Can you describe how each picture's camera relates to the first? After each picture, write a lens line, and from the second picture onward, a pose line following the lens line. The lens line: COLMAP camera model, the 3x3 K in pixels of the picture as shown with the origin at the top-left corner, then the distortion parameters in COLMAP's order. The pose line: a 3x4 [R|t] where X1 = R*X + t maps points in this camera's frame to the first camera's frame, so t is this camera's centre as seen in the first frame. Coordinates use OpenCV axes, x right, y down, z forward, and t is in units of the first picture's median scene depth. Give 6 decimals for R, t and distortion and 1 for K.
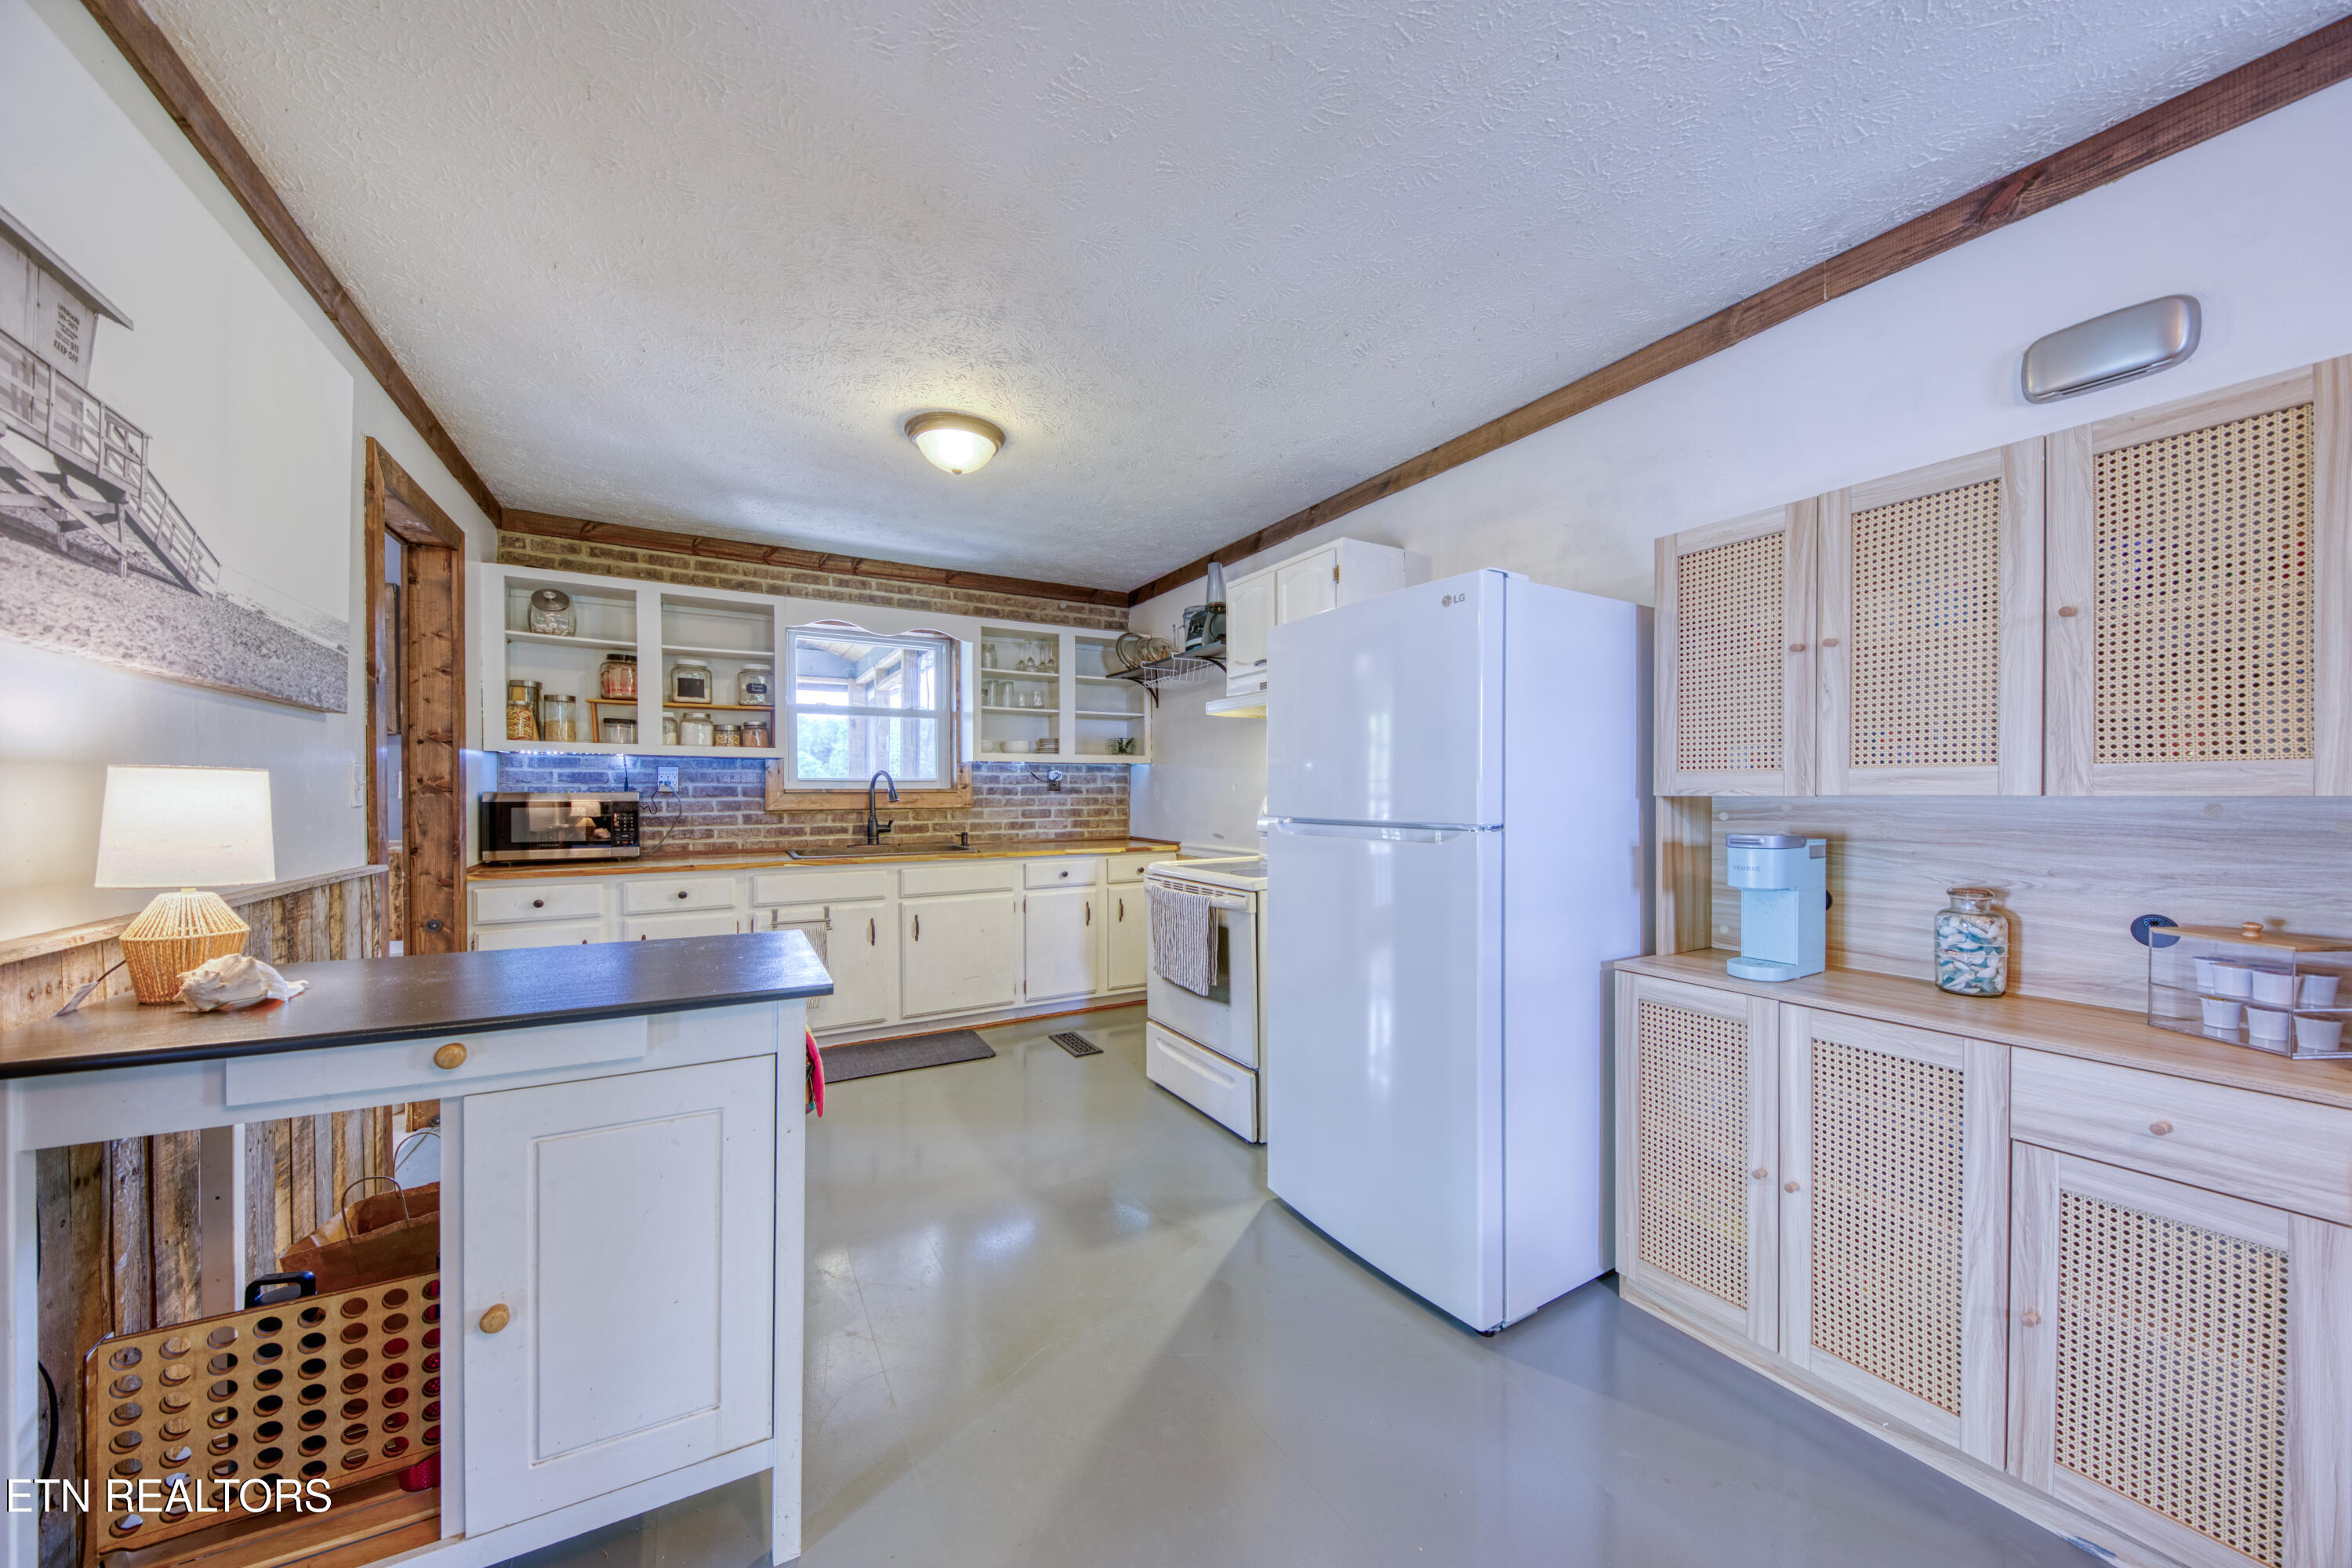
lens RADIAL K [[816.3, 0, 1189.8], [0, 816.3, 797.3], [0, 0, 1]] dist [0.025266, -0.009210]
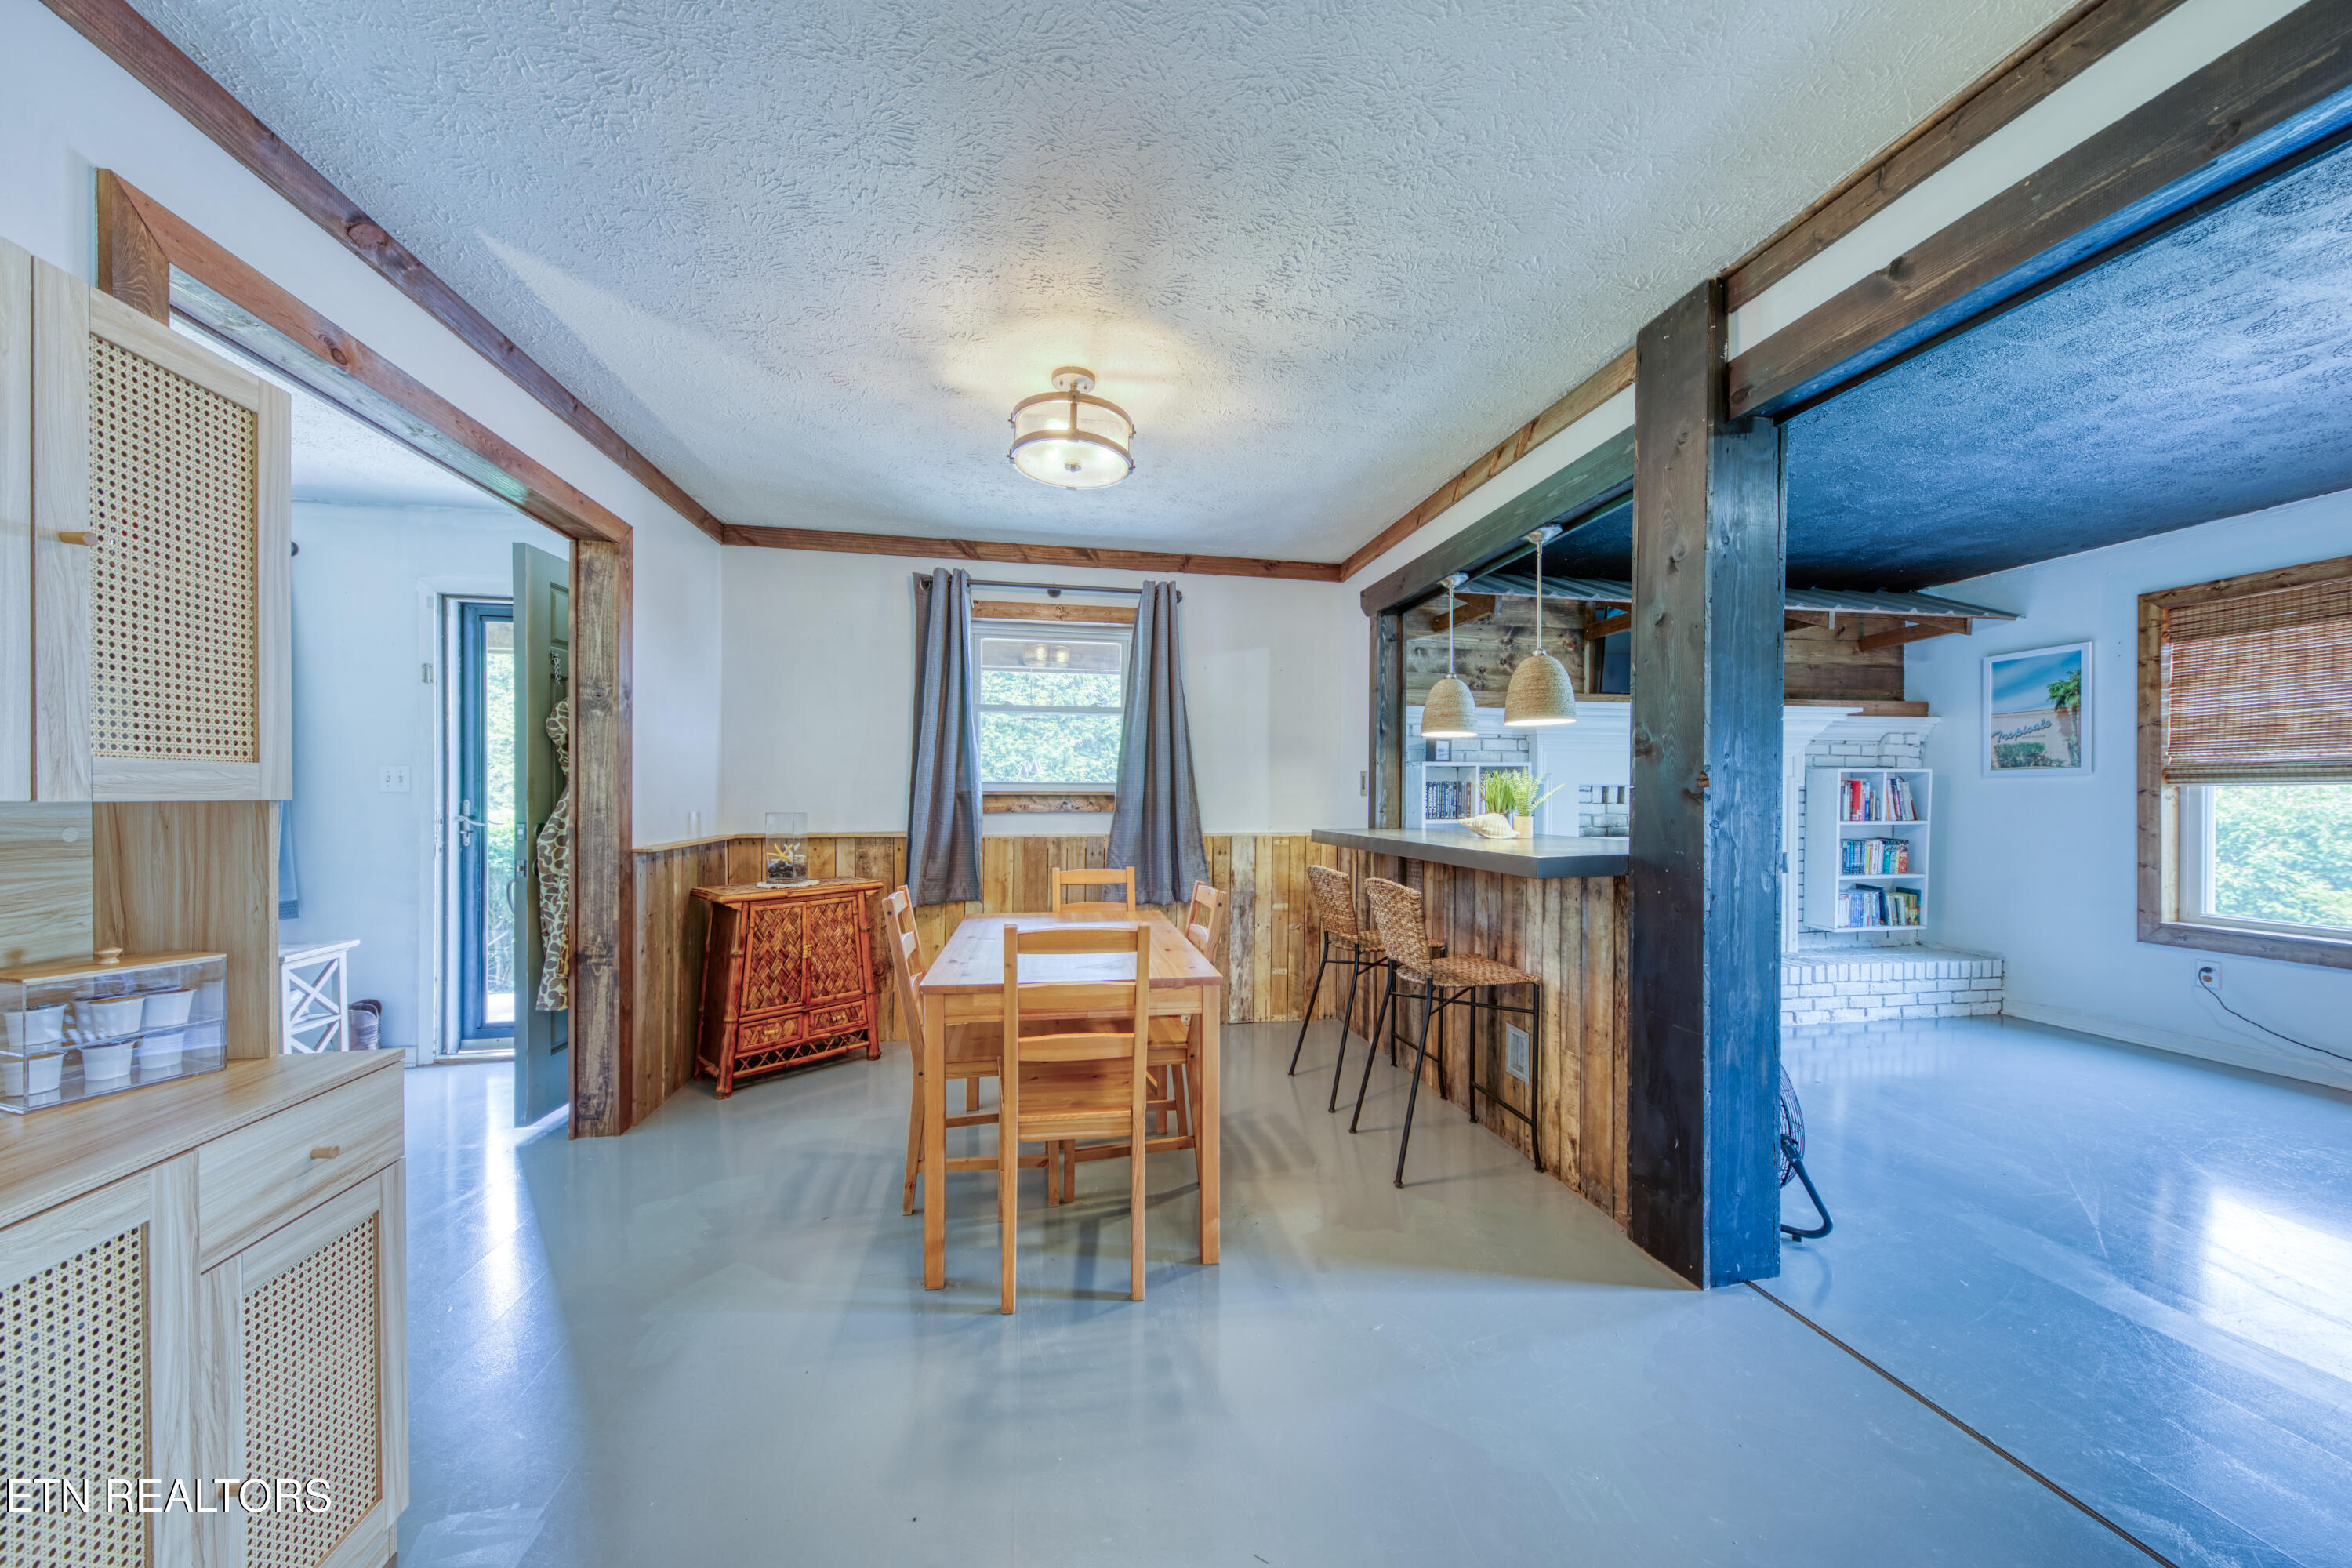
lens RADIAL K [[816.3, 0, 1189.8], [0, 816.3, 797.3], [0, 0, 1]] dist [0.025266, -0.009210]
pose [[-0.938140, -0.000961, 0.346255, -0.024089], [-0.000242, 0.999998, 0.002119, -0.002422], [-0.346256, 0.001904, -0.938138, 0.463061]]
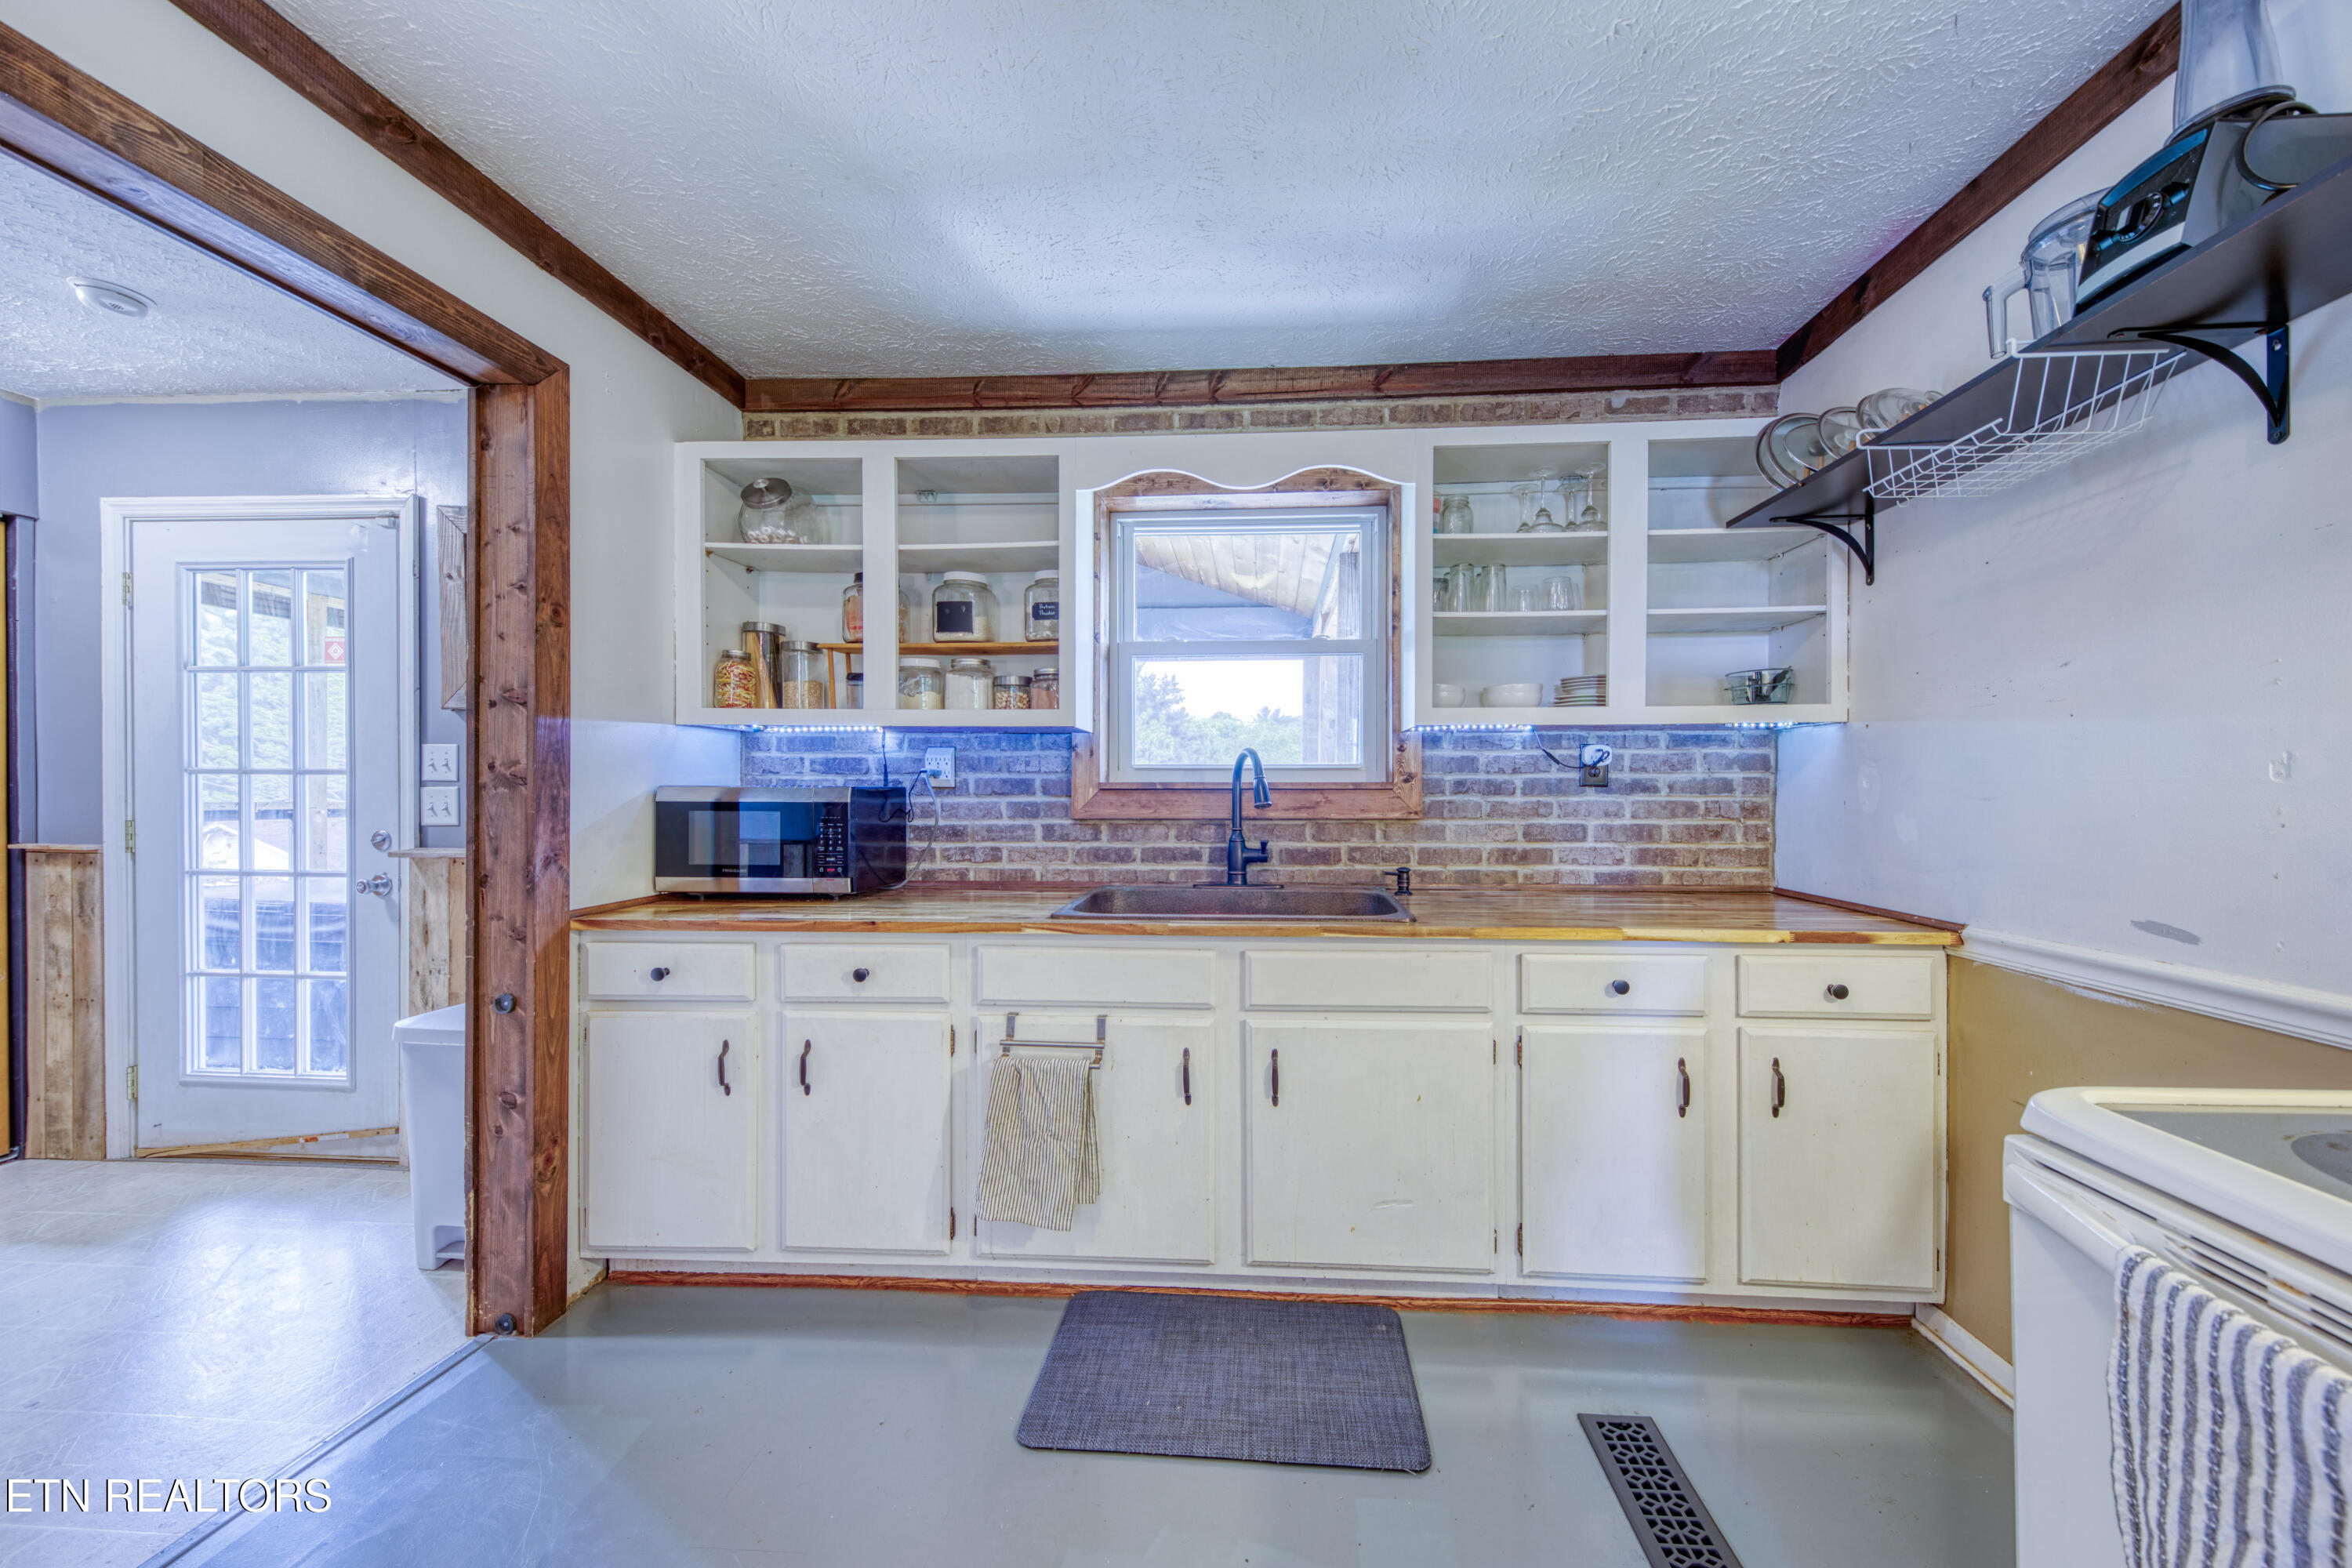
lens RADIAL K [[825.4, 0, 1222.0], [0, 825.4, 791.3], [0, 0, 1]] dist [0.015976, -0.000072]
pose [[0.831494, 0.003508, -0.555523, -0.092344], [-0.006897, 0.999968, -0.004008, -0.002309], [0.555491, 0.007164, 0.831492, 0.562743]]
